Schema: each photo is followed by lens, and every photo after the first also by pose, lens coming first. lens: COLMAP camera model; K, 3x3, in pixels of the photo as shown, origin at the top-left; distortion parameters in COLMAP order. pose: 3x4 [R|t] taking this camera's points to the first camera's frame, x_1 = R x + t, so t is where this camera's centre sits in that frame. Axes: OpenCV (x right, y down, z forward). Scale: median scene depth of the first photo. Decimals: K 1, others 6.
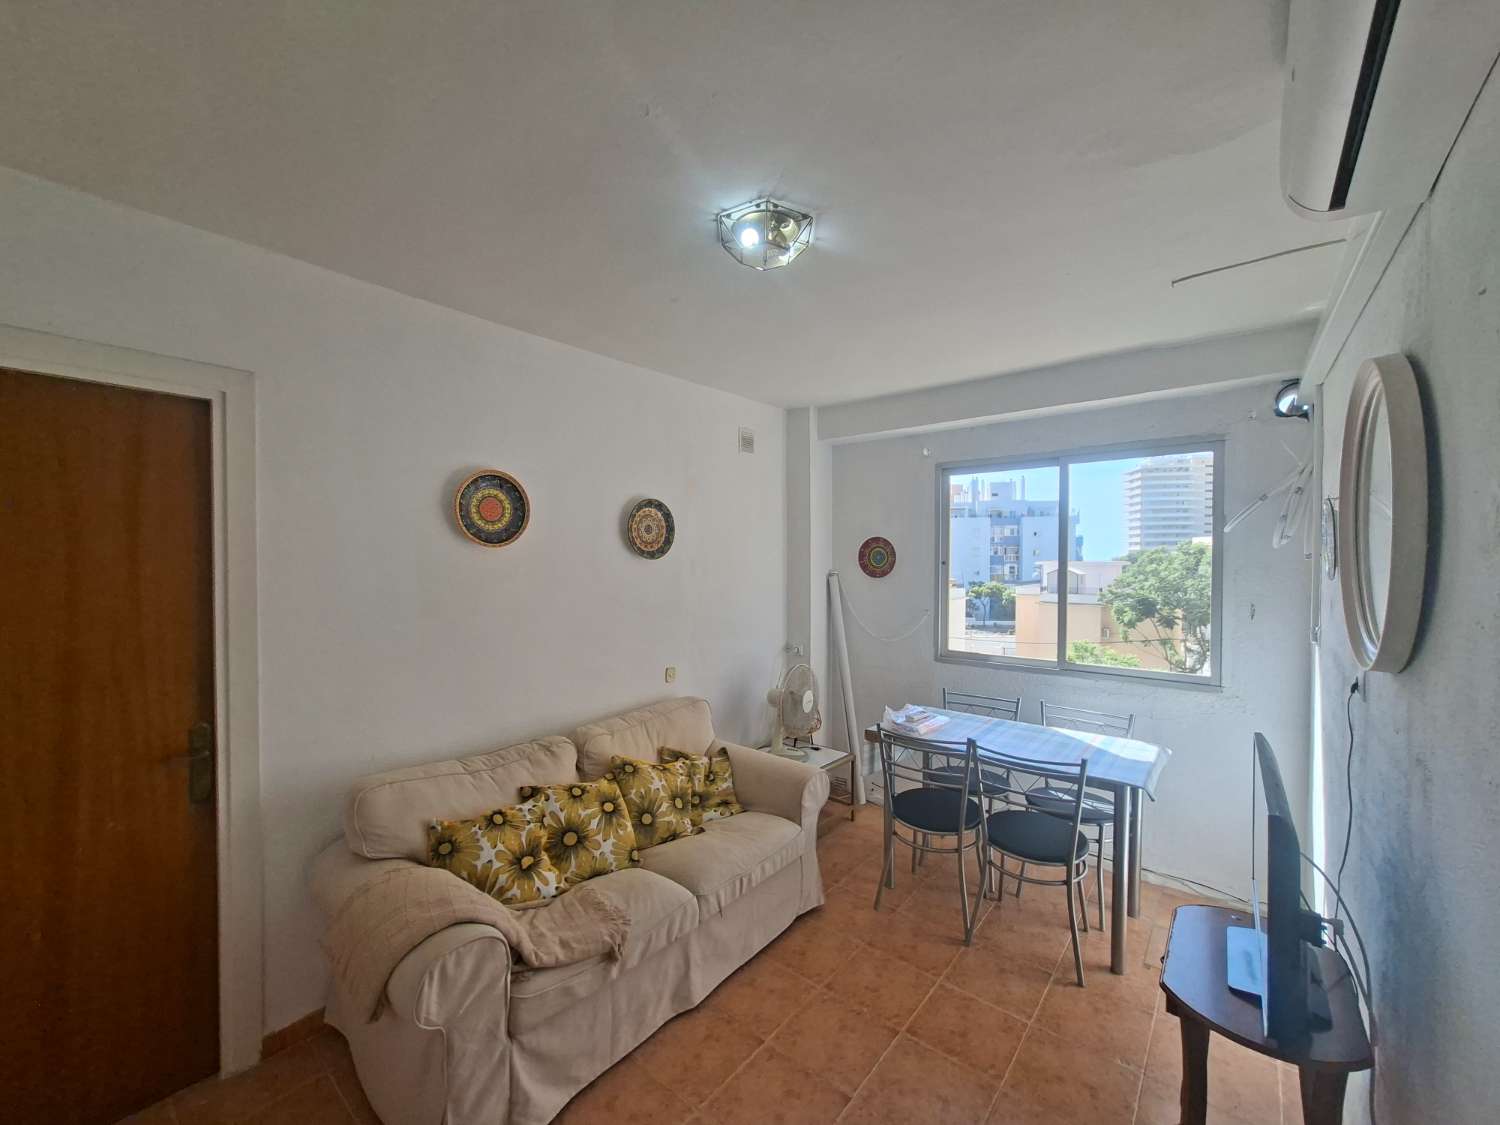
lens RADIAL K [[602.8, 0, 750.0], [0, 602.8, 562.5], [0, 0, 1]] dist [-0.007566, 0.004377]
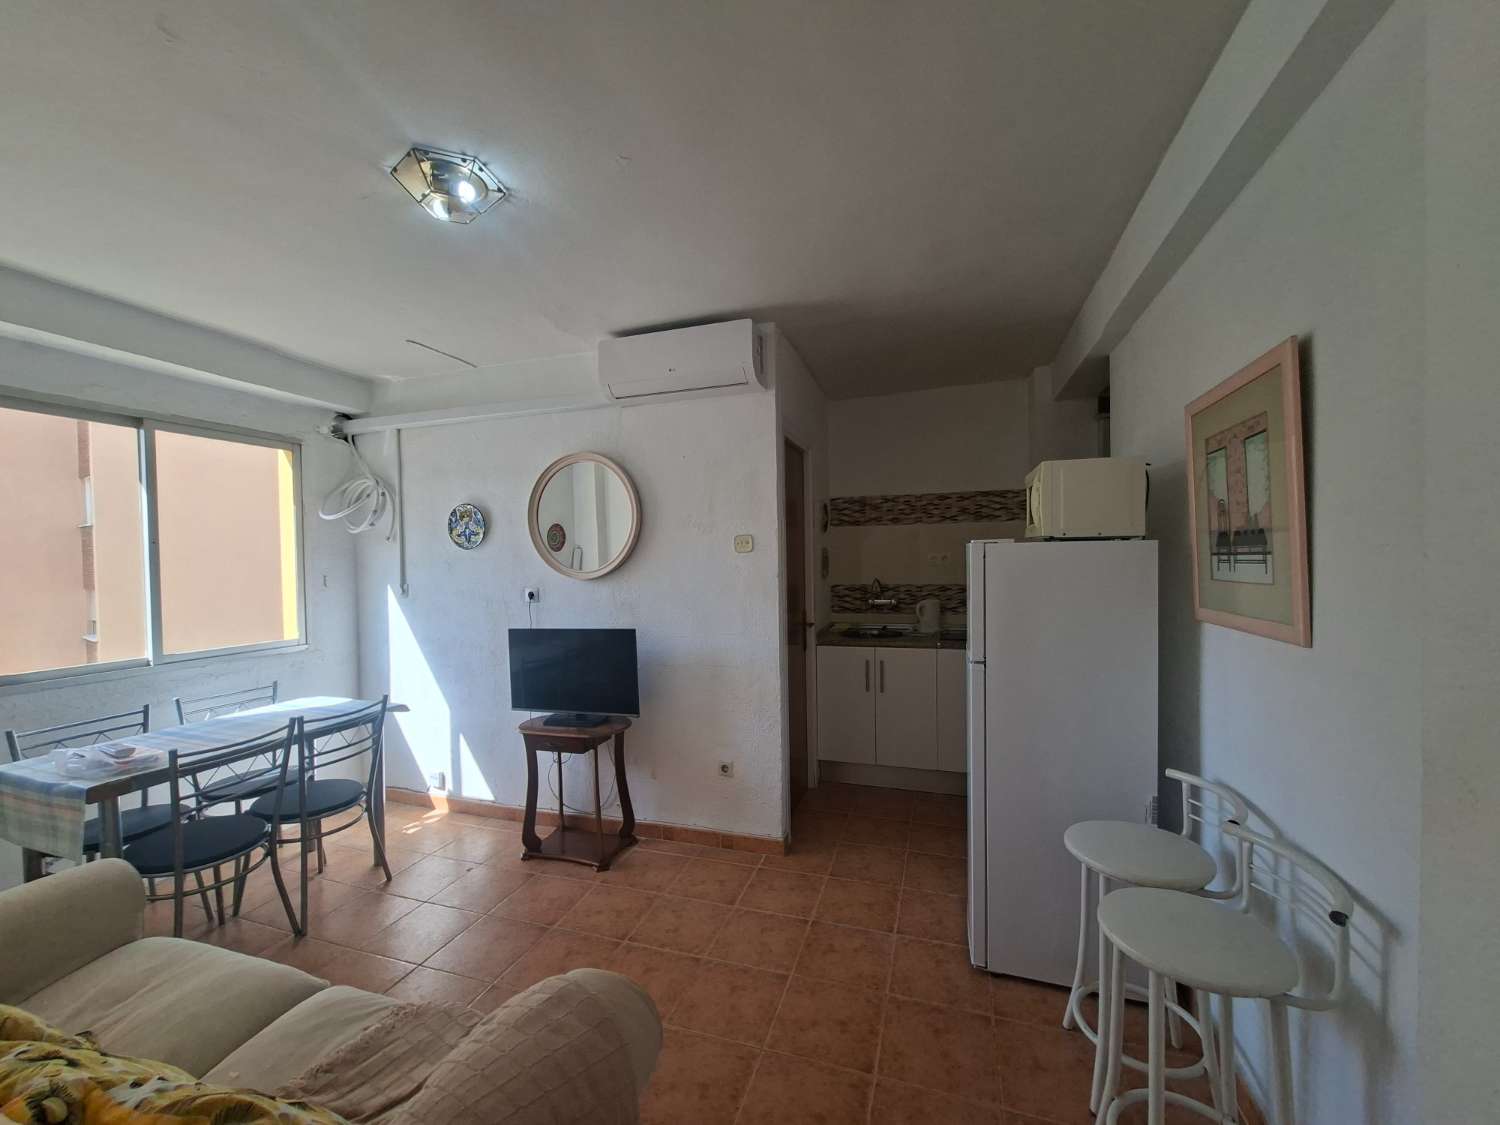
lens RADIAL K [[602.8, 0, 750.0], [0, 602.8, 562.5], [0, 0, 1]] dist [-0.007566, 0.004377]
pose [[-0.364075, -0.001053, 0.931369, -0.821880], [0.024224, 0.999650, 0.010600, 0.056553], [-0.931055, 0.026421, -0.363922, 0.702381]]
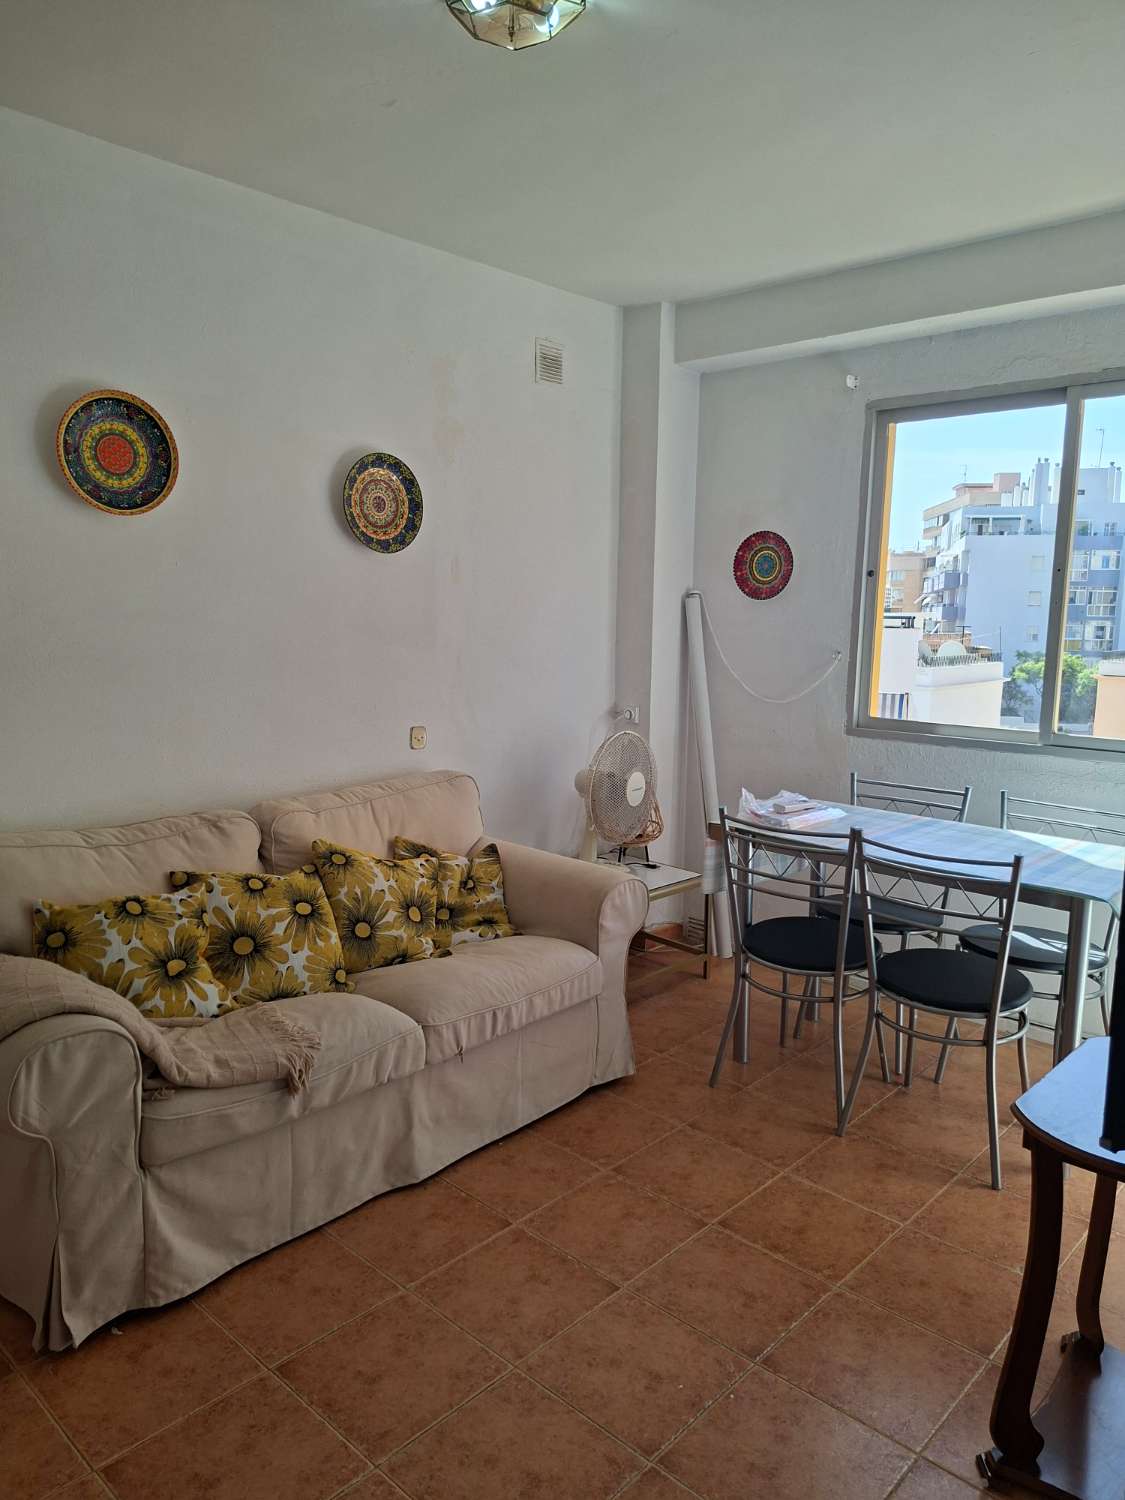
lens RADIAL K [[1042.1, 0, 573.2], [0, 1042.1, 742.1], [0, 0, 1]] dist [0.132434, -0.180578]
pose [[0.998689, 0.024443, -0.044969, 0.116198], [-0.018710, 0.992137, 0.123753, 0.067465], [0.047641, -0.122750, 0.991294, -0.137946]]
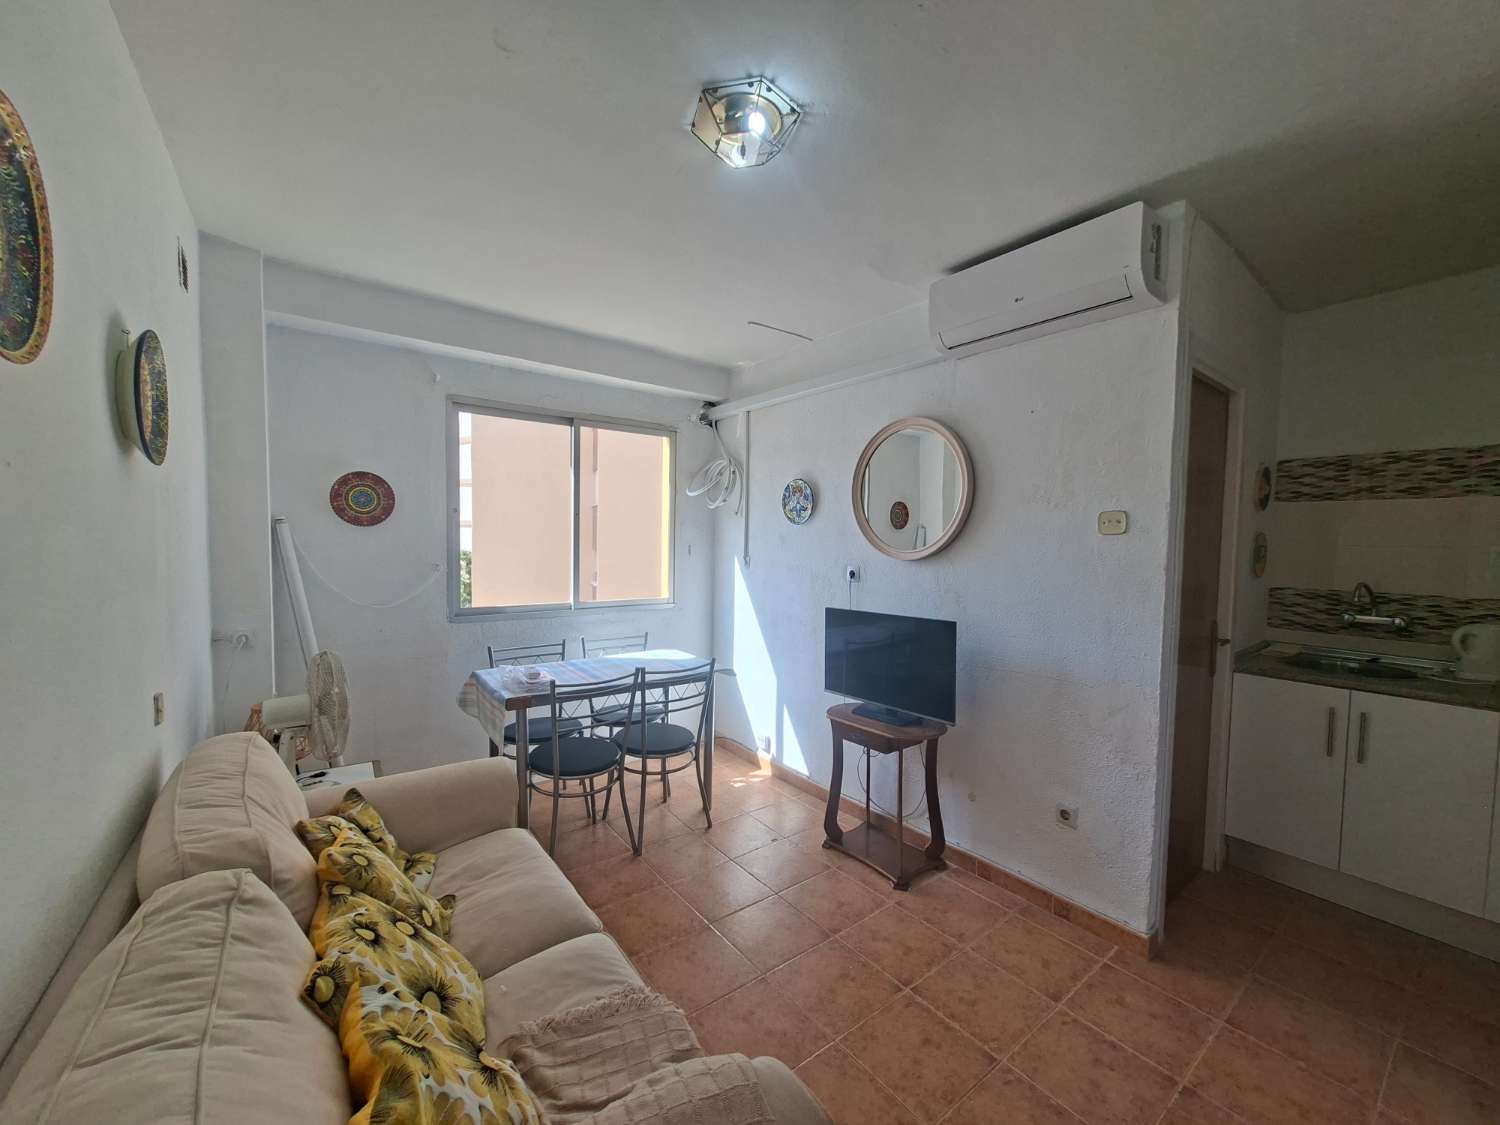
lens RADIAL K [[592.1, 0, 753.2], [0, 592.1, 564.5], [0, 0, 1]] dist [-0.007748, 0.004490]
pose [[0.225608, -0.038138, 0.973471, -0.655681], [-0.009810, 0.999094, 0.041415, 0.062266], [-0.974169, -0.018894, 0.225029, 0.588273]]
